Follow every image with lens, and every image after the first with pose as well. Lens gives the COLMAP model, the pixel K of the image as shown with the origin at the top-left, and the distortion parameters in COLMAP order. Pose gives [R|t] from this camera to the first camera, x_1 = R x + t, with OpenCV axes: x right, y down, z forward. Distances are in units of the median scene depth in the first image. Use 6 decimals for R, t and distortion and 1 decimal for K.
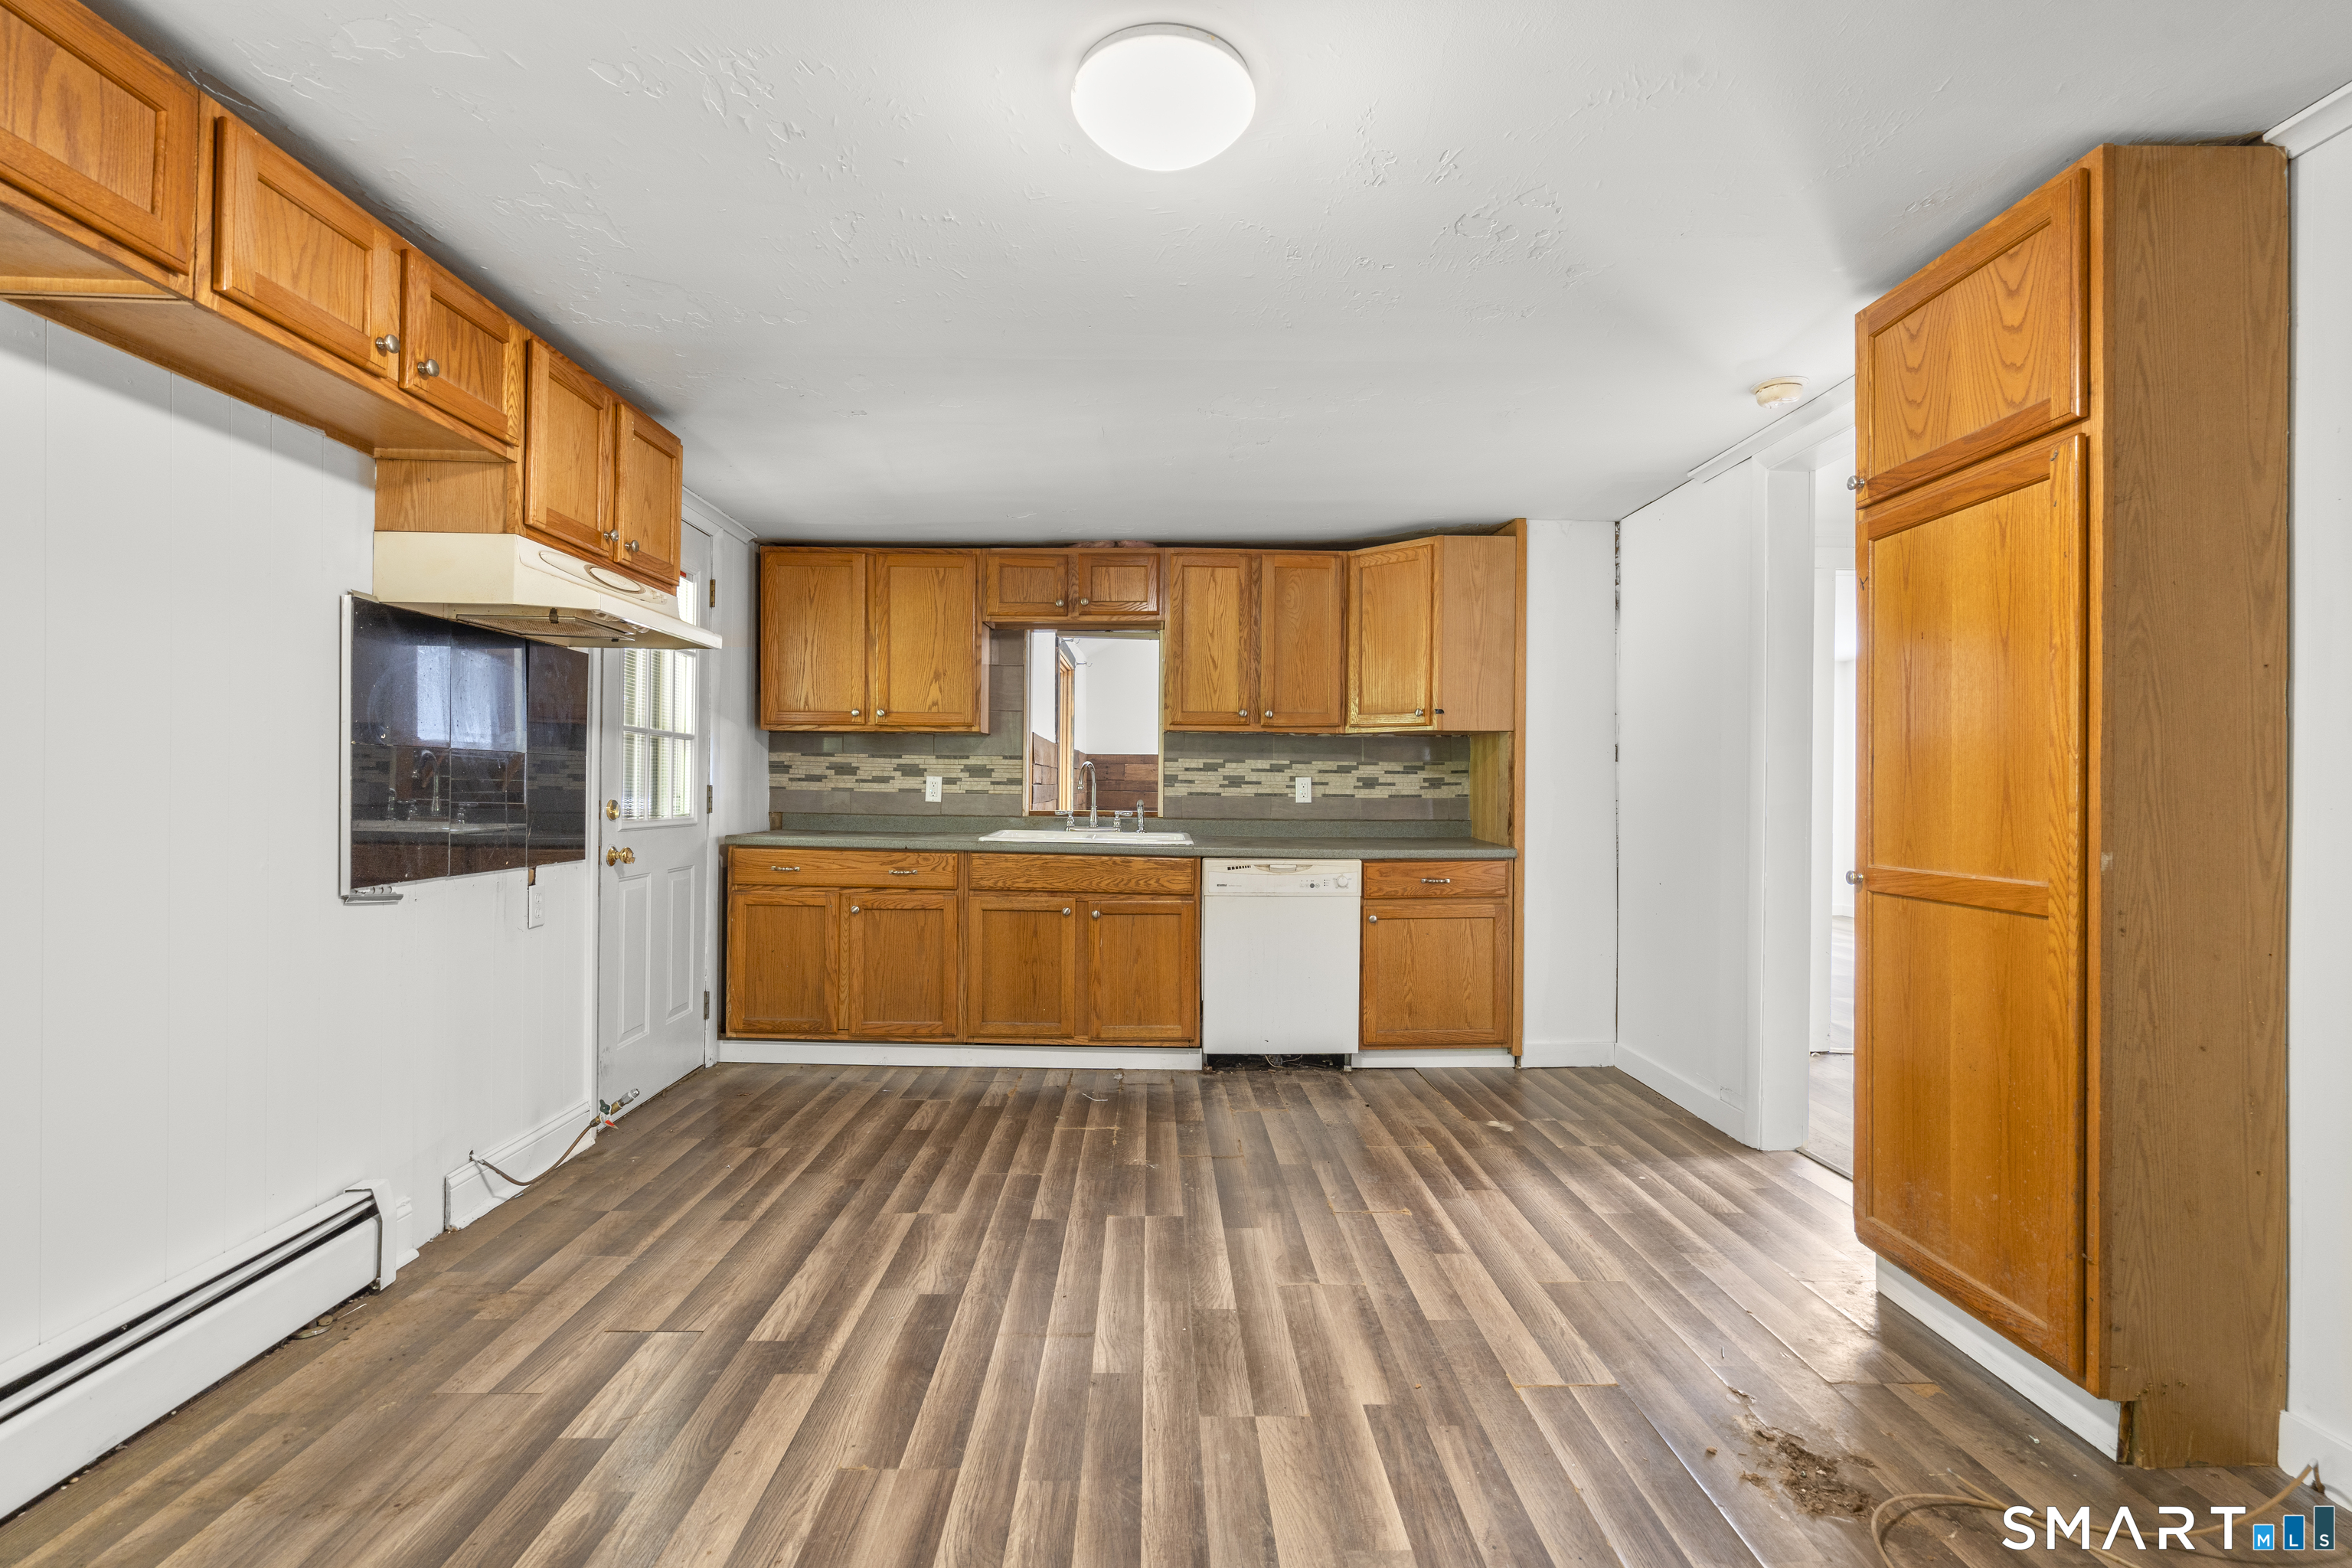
lens RADIAL K [[1053.9, 0, 1176.2], [0, 1053.9, 790.4], [0, 0, 1]] dist [-0.005099, 0.000701]
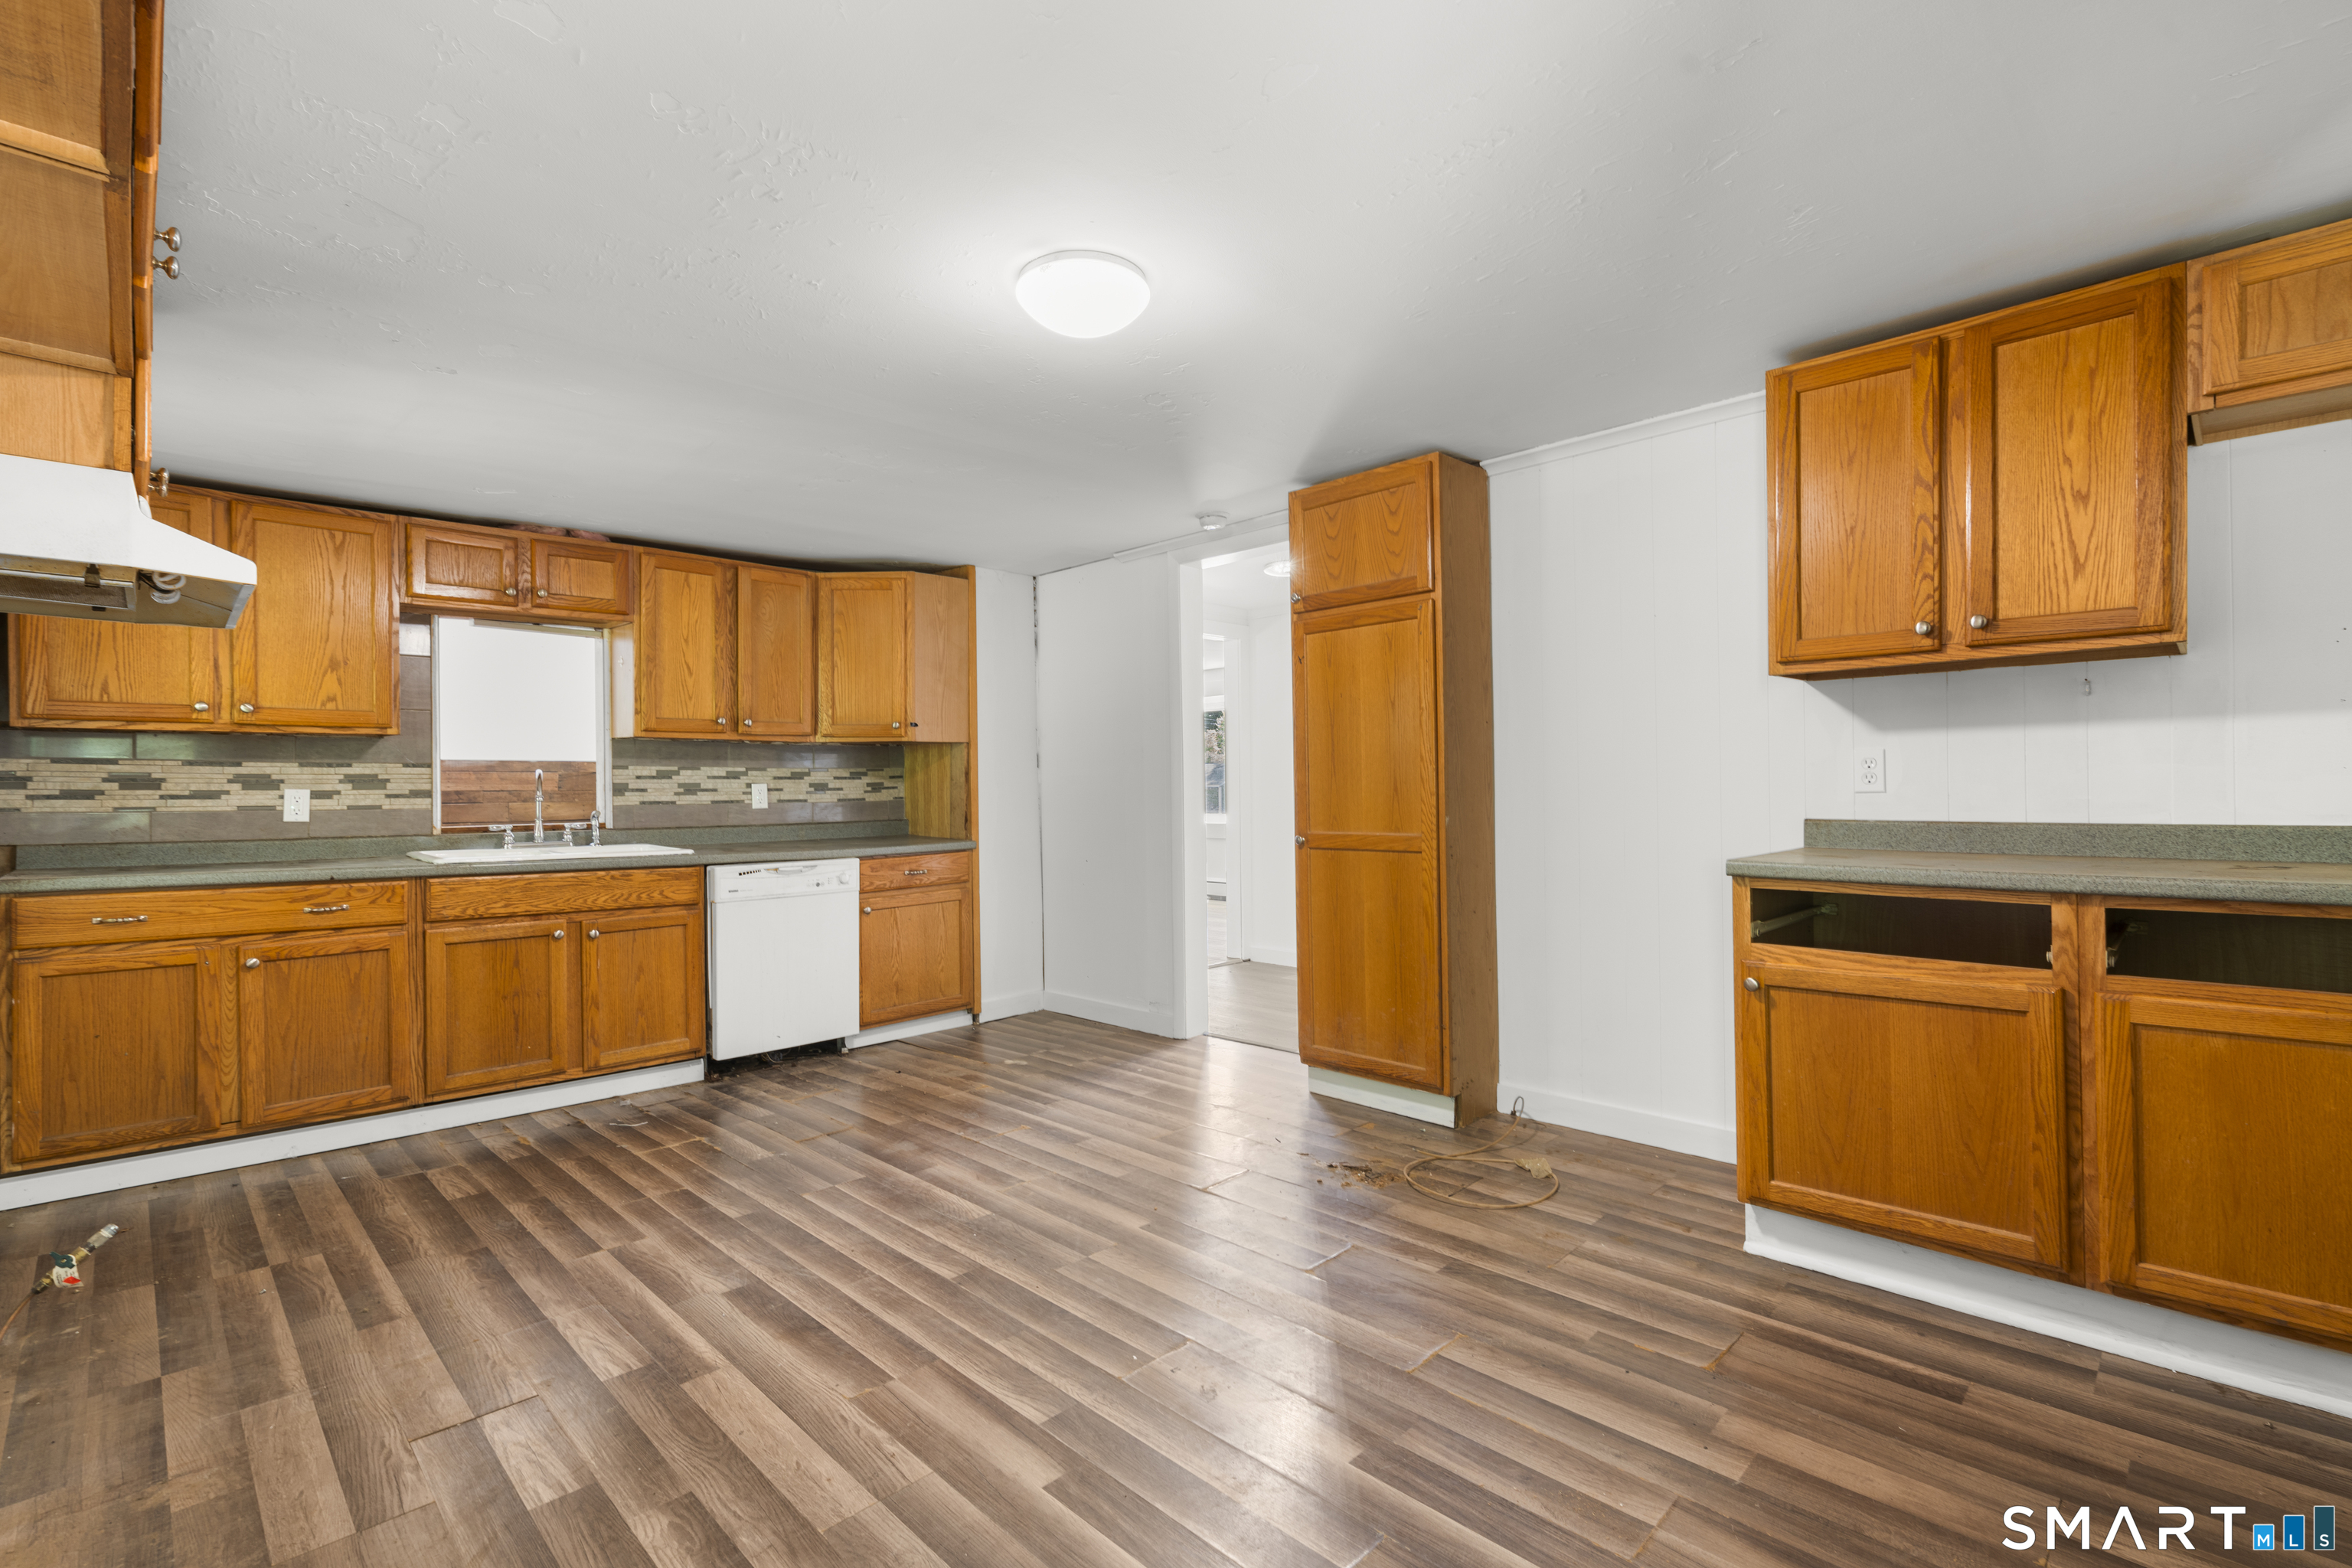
lens RADIAL K [[1057.3, 0, 1177.7], [0, 1057.3, 789.8], [0, 0, 1]] dist [-0.004756, 0.001498]
pose [[0.722525, -0.018372, 0.691100, -0.343877], [0.020415, 0.999778, 0.005234, -0.004192], [-0.691043, 0.010327, 0.722740, -0.030226]]
